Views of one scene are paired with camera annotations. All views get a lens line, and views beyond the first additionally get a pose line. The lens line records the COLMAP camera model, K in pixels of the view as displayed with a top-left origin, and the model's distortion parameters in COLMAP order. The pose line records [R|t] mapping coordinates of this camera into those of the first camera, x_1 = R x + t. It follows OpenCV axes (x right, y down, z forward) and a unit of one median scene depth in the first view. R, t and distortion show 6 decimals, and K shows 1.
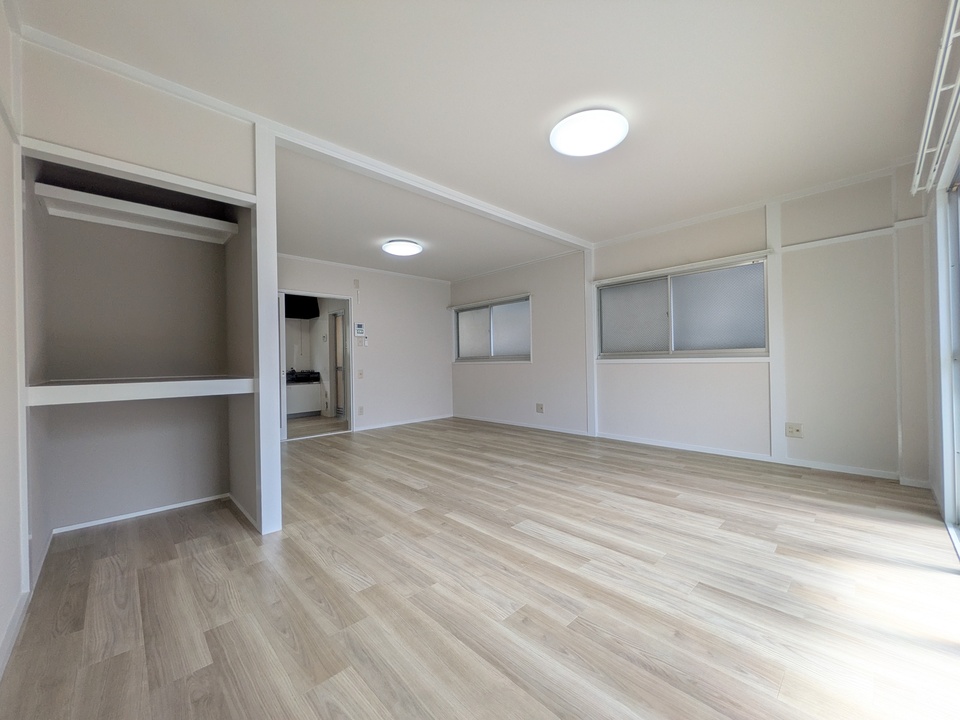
lens RADIAL K [[381.7, 0, 483.2], [0, 381.7, 359.6], [0, 0, 1]] dist [-0.001237, 0.000091]
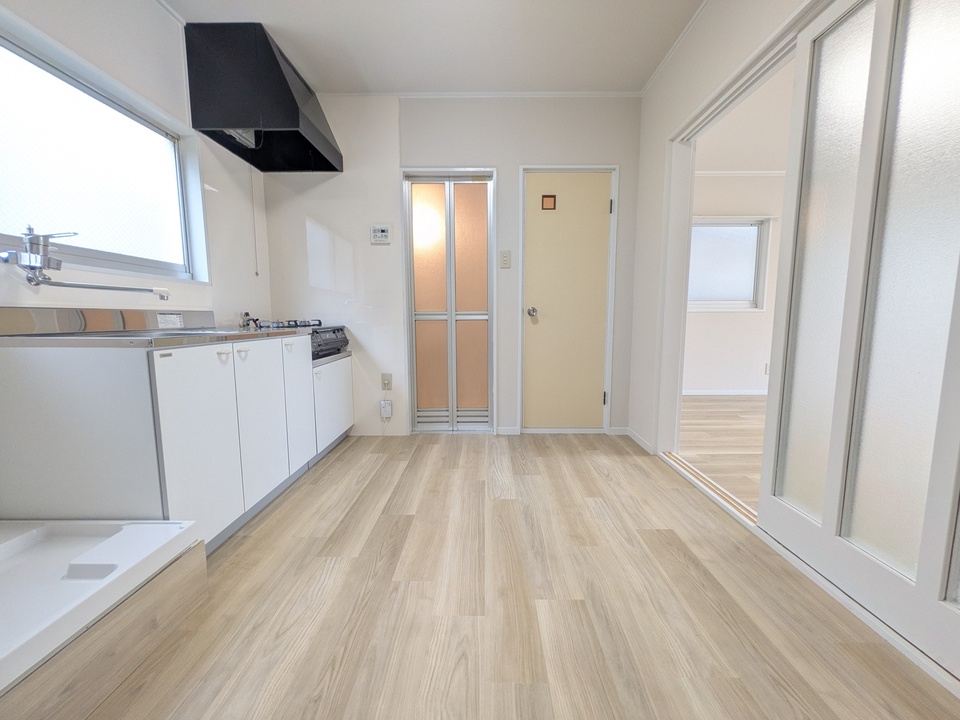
lens RADIAL K [[381.7, 0, 482.9], [0, 381.7, 359.2], [0, 0, 1]] dist [-0.001237, 0.000091]
pose [[0.698878, -0.063972, 0.712375, -1.679739], [-0.013716, 0.994610, 0.102773, 0.071154], [-0.715110, -0.081596, 0.694233, 1.774573]]
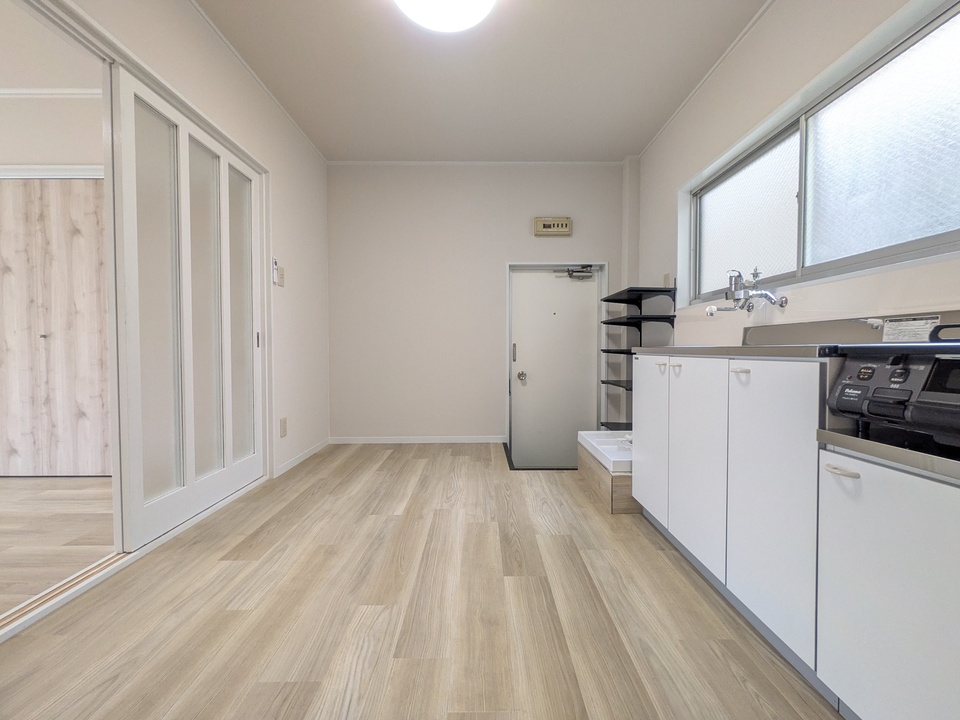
lens RADIAL K [[381.7, 0, 482.3], [0, 381.7, 358.6], [0, 0, 1]] dist [-0.001237, 0.000091]
pose [[-0.690269, 0.036549, -0.722629, -0.927612], [0.017271, 0.999271, 0.034044, 0.089451], [0.723347, 0.011019, -0.690397, 2.624470]]
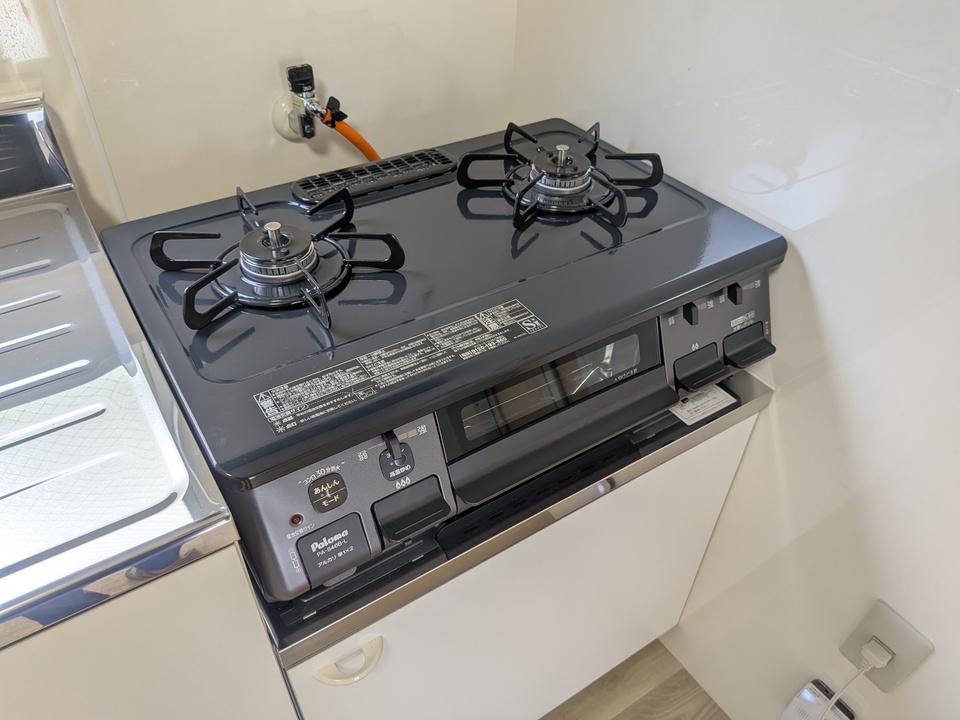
lens RADIAL K [[701.3, 0, 483.2], [0, 701.3, 384.0], [0, 0, 1]] dist [0.020250, -0.020962]
pose [[0.982440, 0.152230, -0.107874, -1.275675], [-0.041617, 0.742409, 0.668653, -0.050758], [0.181876, -0.652422, 0.735708, 2.510521]]
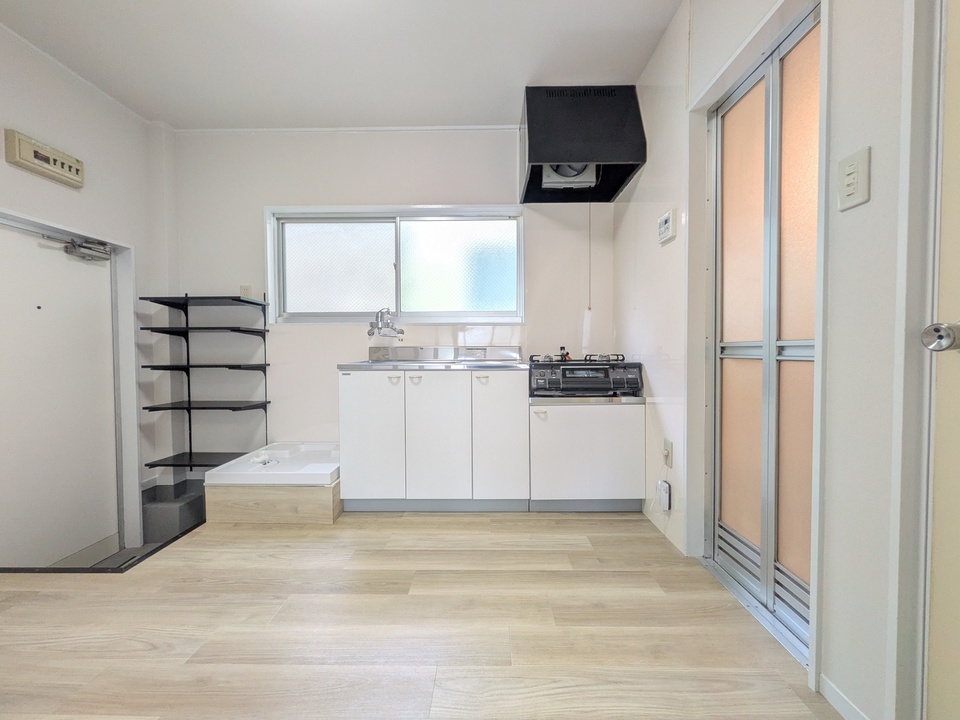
lens RADIAL K [[381.7, 0, 483.7], [0, 381.7, 359.4], [0, 0, 1]] dist [-0.001237, 0.000091]
pose [[0.710140, 0.032613, -0.703304, -0.873304], [-0.004278, 0.999108, 0.042011, 0.053305], [0.704047, -0.026826, 0.709646, 1.993762]]
